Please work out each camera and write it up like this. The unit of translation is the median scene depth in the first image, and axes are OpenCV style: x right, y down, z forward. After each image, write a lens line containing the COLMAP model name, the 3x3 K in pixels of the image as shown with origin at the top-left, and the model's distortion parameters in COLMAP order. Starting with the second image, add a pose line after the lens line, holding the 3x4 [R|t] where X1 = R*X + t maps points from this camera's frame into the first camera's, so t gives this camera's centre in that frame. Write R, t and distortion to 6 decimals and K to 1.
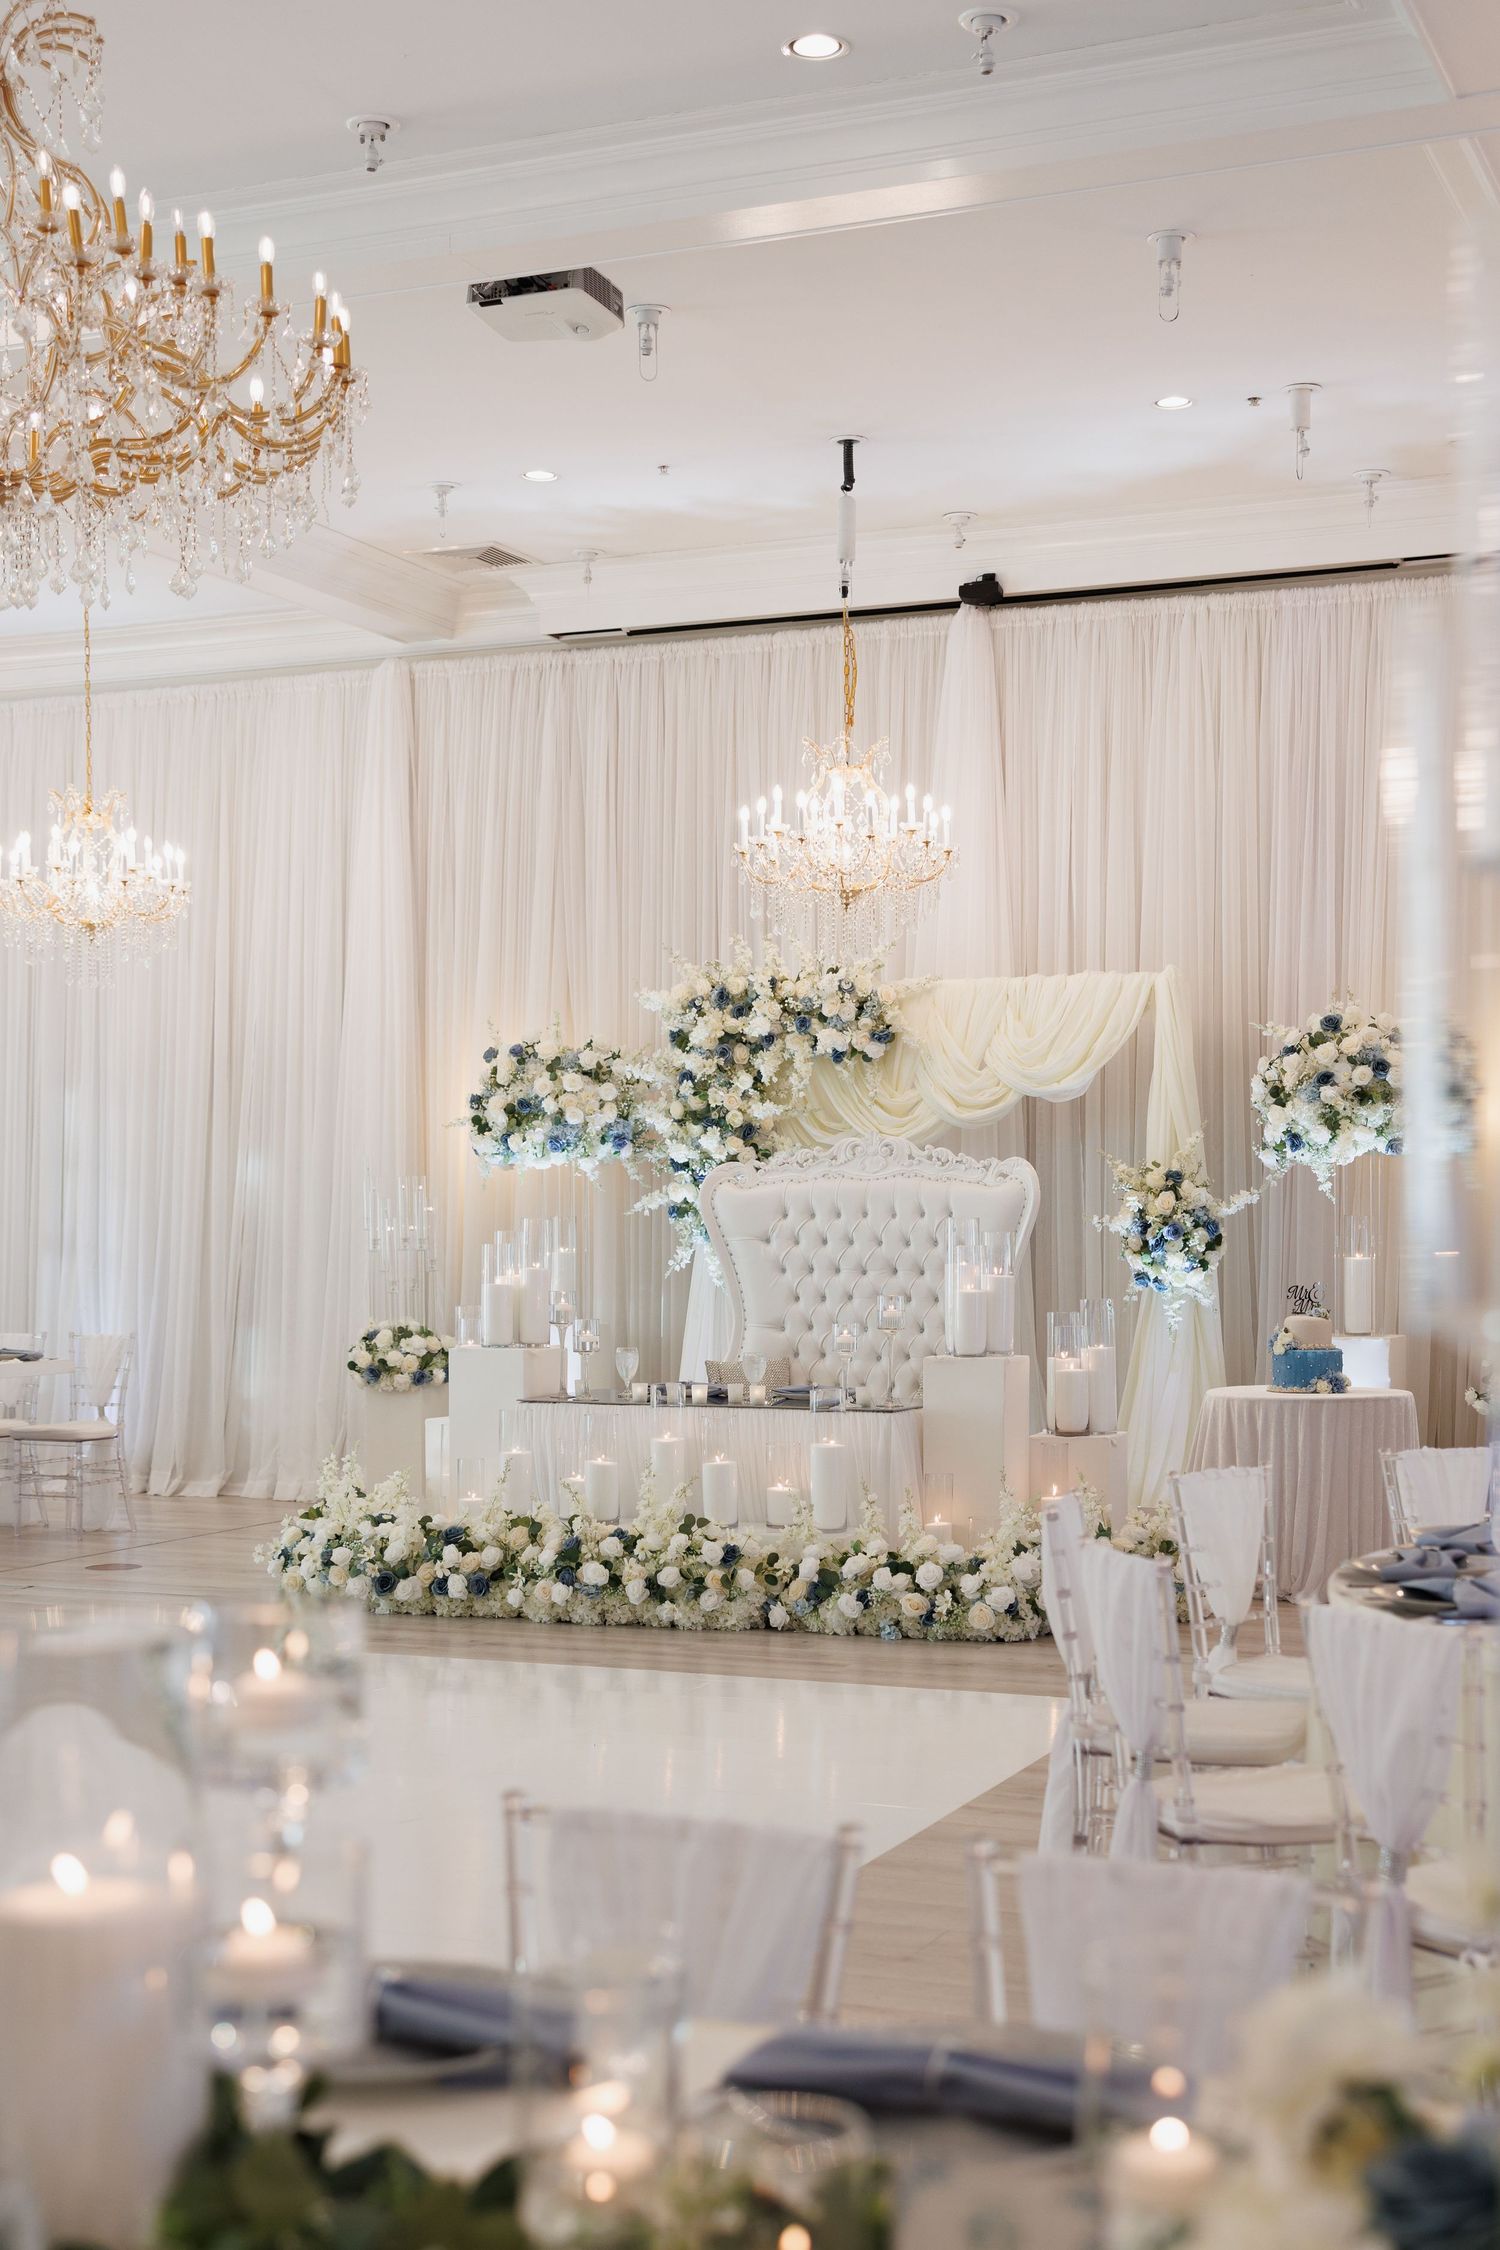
lens RADIAL K [[2870.5, 0, 773.0], [0, 2870.5, 1385.5], [0, 0, 1]] dist [0.002148, 0.000000]
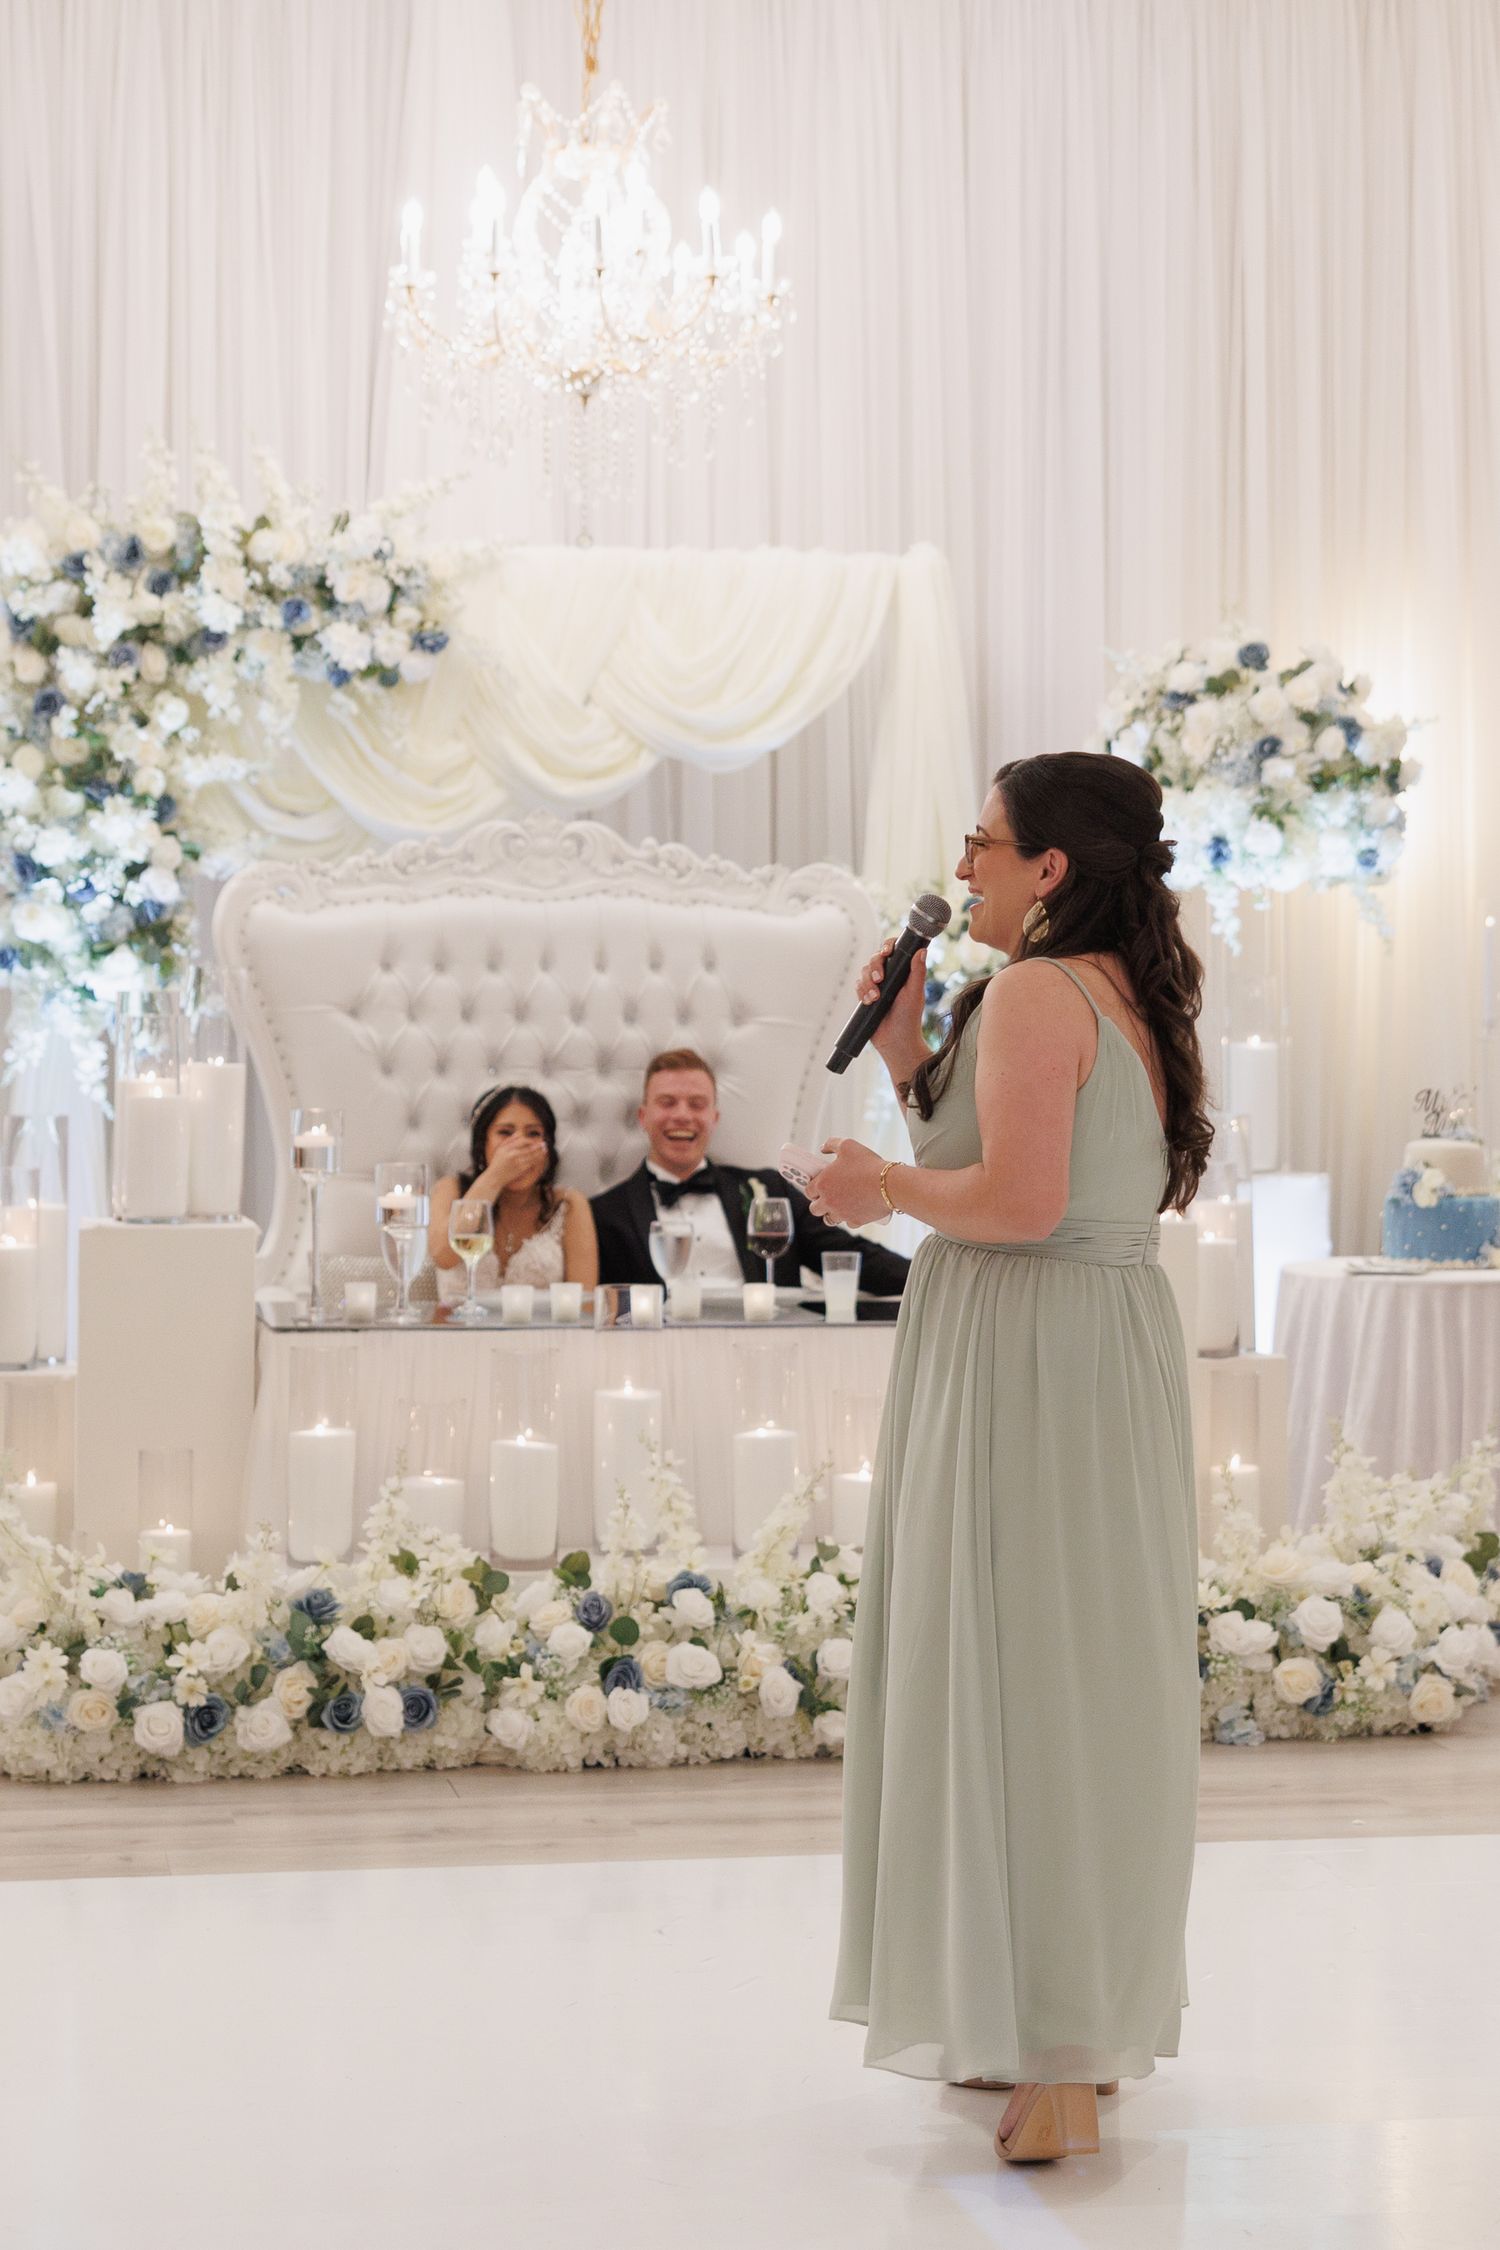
lens RADIAL K [[4454.9, 0, 741.2], [0, 4454.9, 1124.0], [0, 0, 1]] dist [-0.025038, 0.000000]
pose [[0.841432, -0.010559, 0.540259, -0.372422], [0.025212, 0.999487, -0.019733, -0.011130], [-0.539774, 0.030225, 0.841267, 0.253428]]
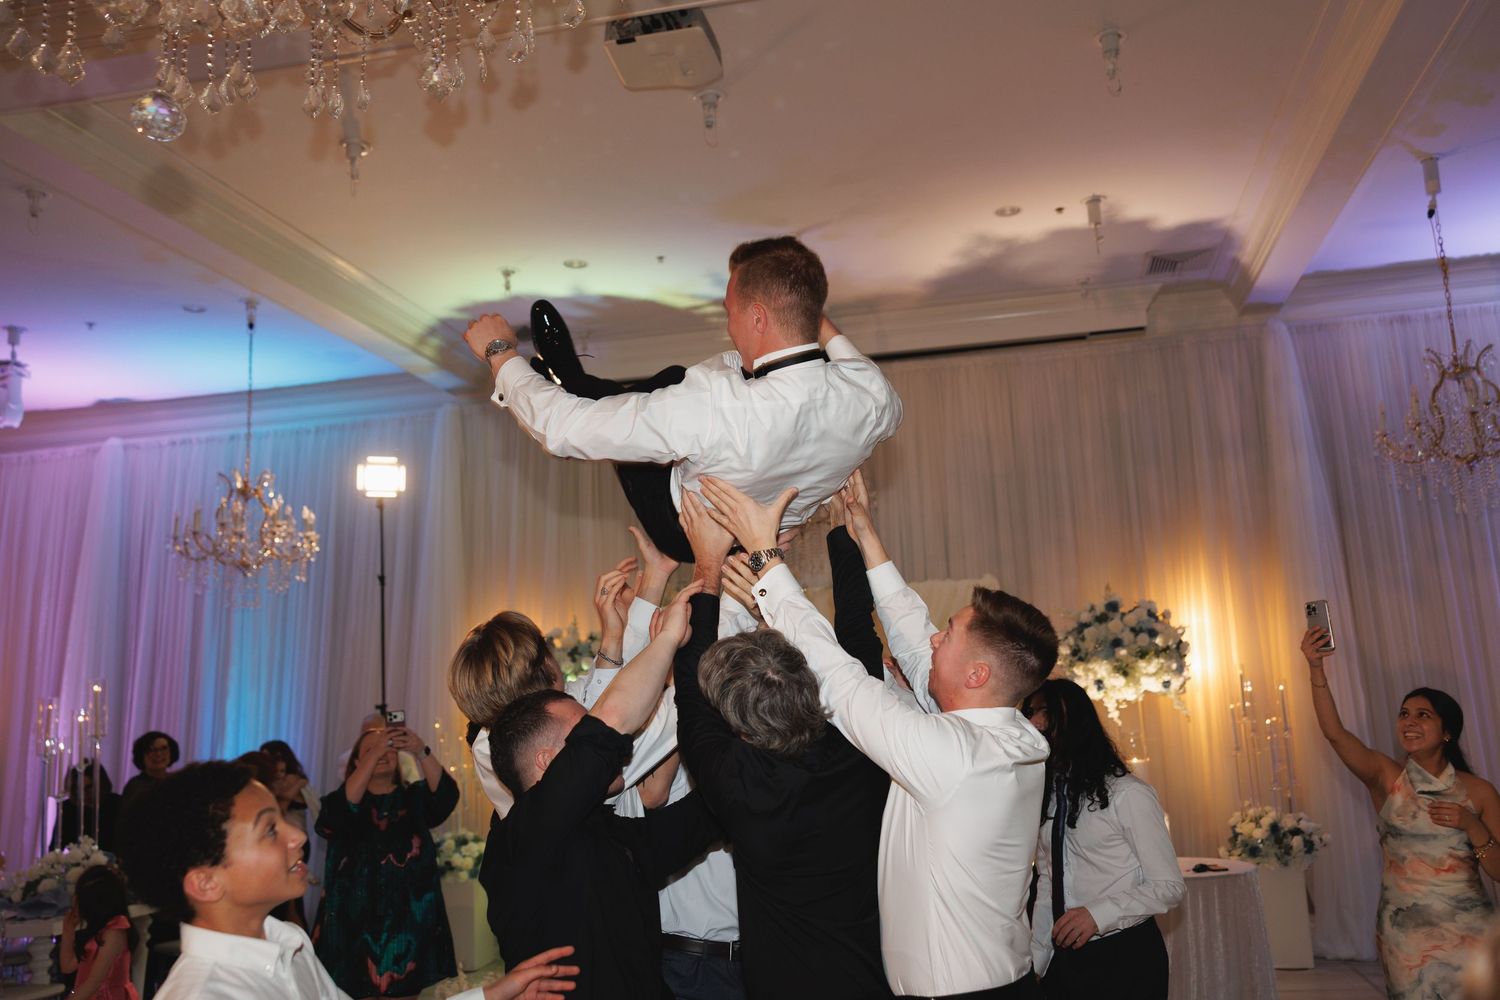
lens RADIAL K [[1234.9, 0, 786.9], [0, 1234.9, 519.2], [0, 0, 1]] dist [0.014836, -0.010755]
pose [[0.979750, -0.013106, 0.199796, -0.098350], [0.055643, 0.976372, -0.208810, -0.040378], [-0.192339, 0.215699, 0.957330, 0.362737]]
